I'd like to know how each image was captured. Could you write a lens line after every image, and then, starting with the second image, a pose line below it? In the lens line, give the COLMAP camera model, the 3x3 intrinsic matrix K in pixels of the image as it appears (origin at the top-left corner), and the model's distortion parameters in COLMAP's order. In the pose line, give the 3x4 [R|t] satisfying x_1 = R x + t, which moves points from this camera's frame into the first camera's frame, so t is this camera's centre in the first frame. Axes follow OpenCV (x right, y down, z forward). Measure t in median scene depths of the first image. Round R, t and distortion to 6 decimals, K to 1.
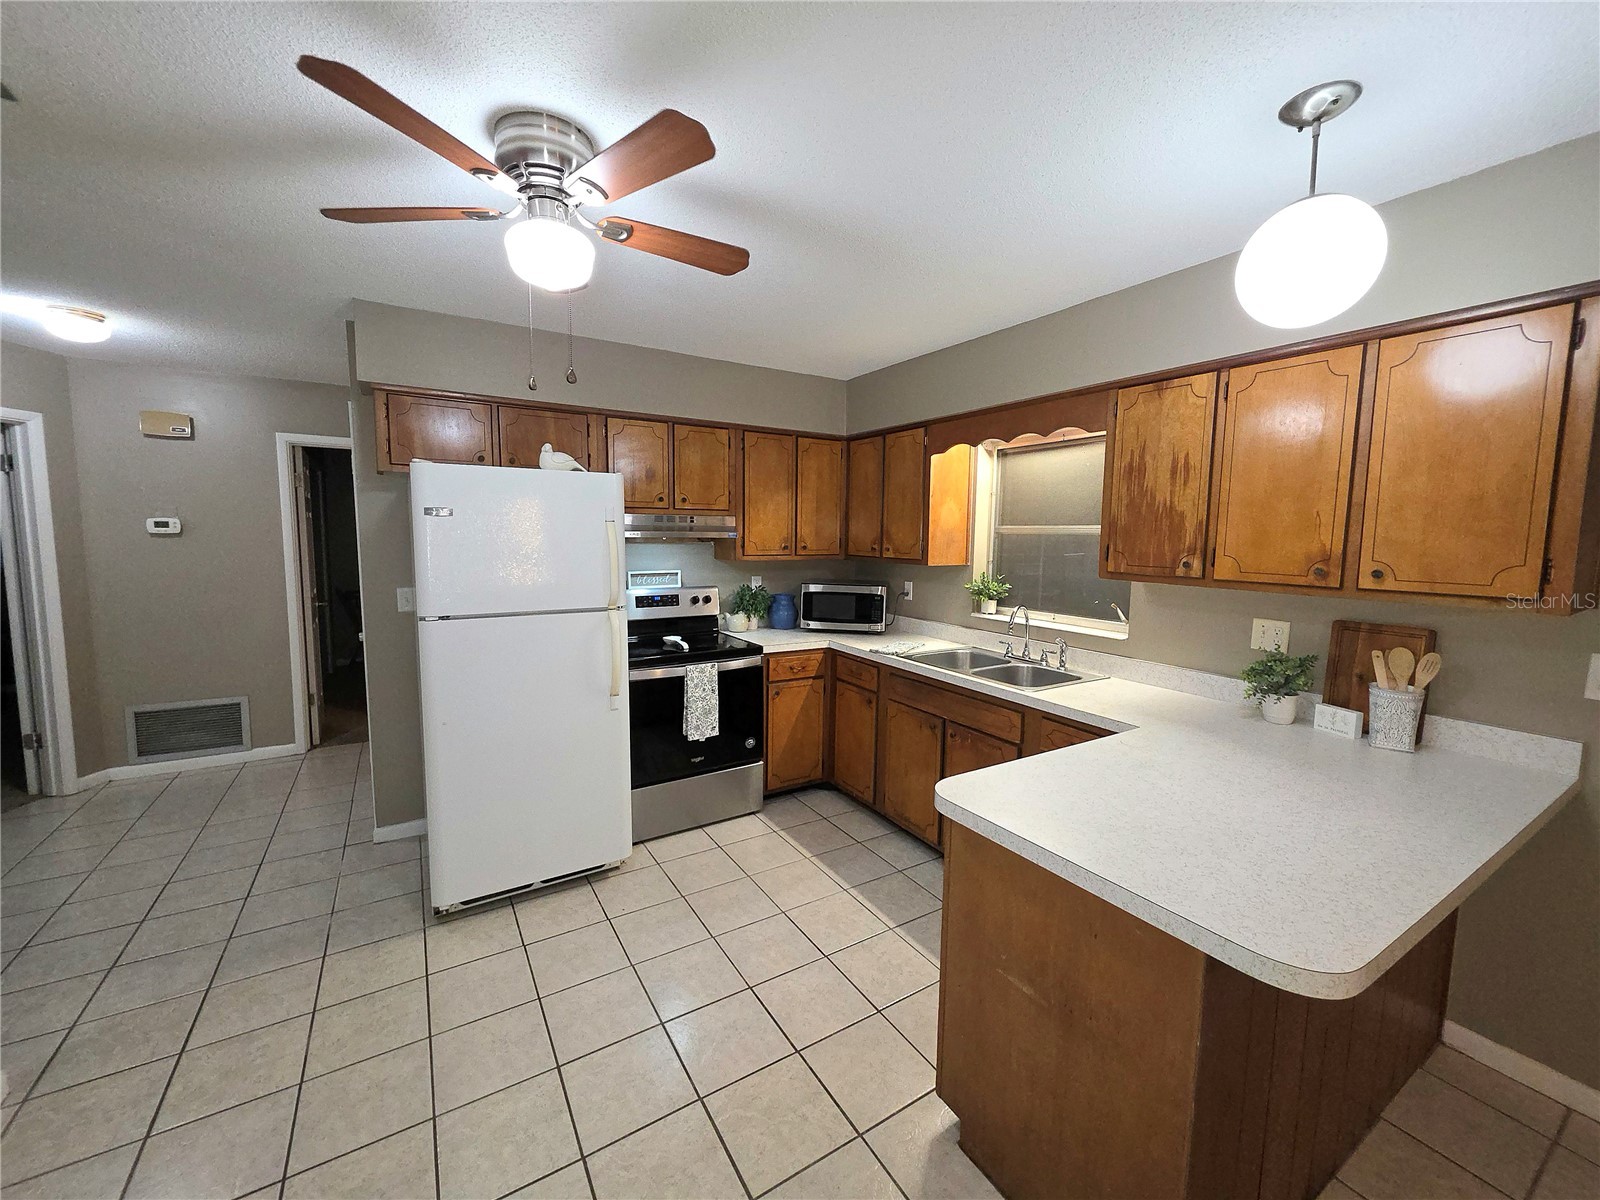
lens RADIAL K [[636.6, 0, 808.4], [0, 636.6, 592.9], [0, 0, 1]] dist [0.003672, -0.001036]
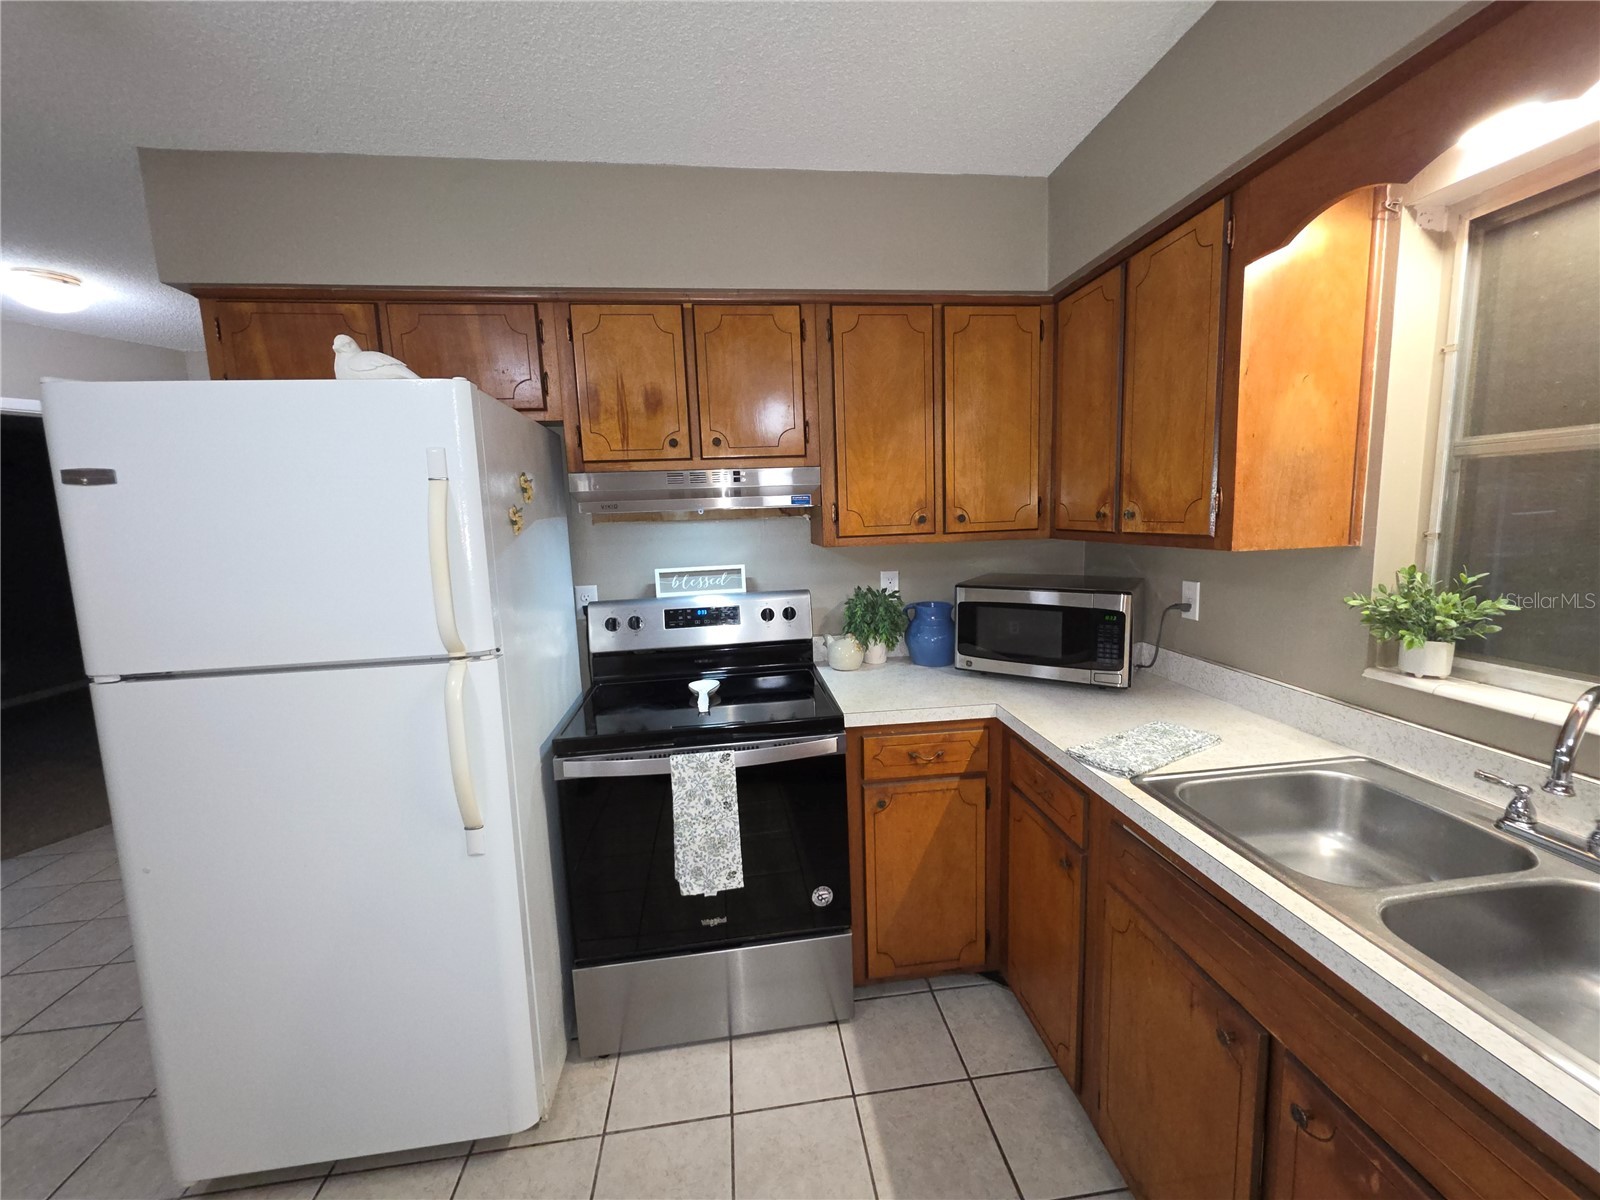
lens RADIAL K [[636.6, 0, 806.3], [0, 636.6, 591.3], [0, 0, 1]] dist [0.003672, -0.001036]
pose [[0.906749, 0.008481, -0.421585, 0.117303], [0.005578, 0.999469, 0.032104, -0.032829], [0.421633, -0.031462, 0.906221, 0.536943]]
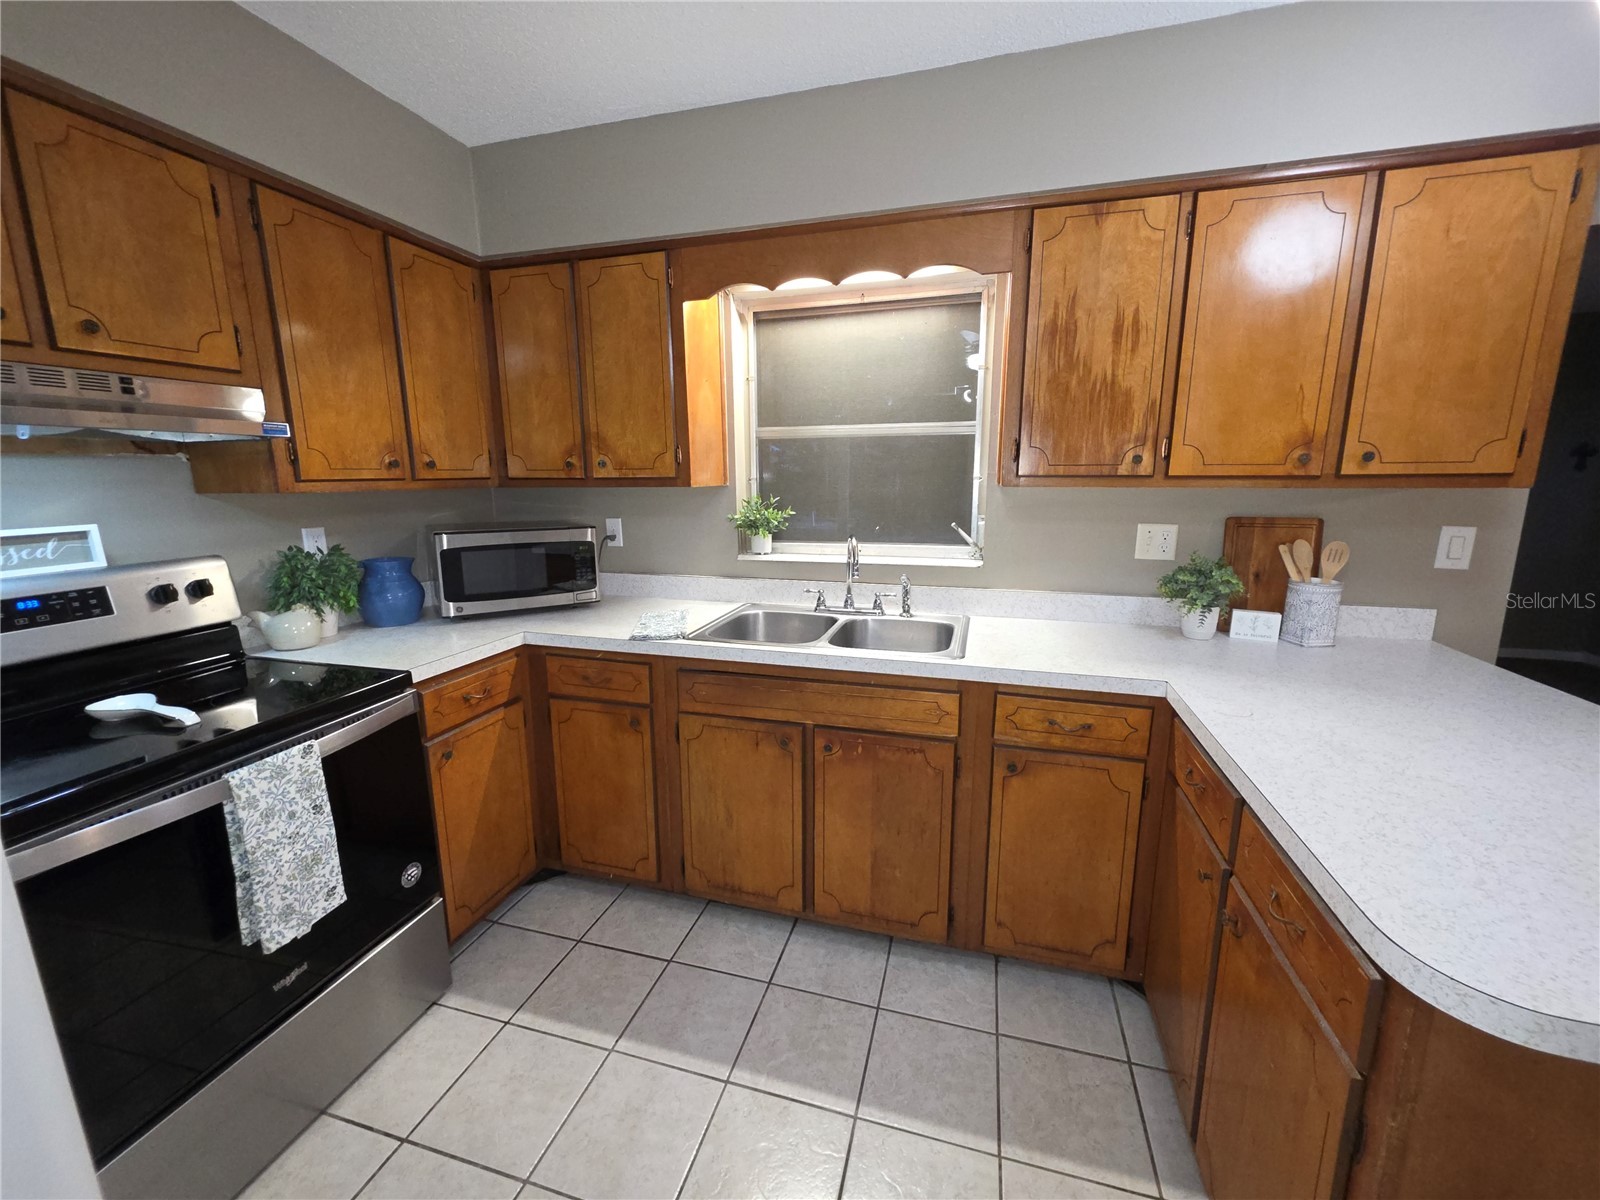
lens RADIAL K [[636.6, 0, 808.2], [0, 636.6, 592.1], [0, 0, 1]] dist [0.003672, -0.001036]
pose [[0.741324, -0.141630, 0.656033, -0.156434], [0.081282, 0.989232, 0.121714, -0.007479], [-0.666207, -0.036906, 0.744853, 0.464479]]
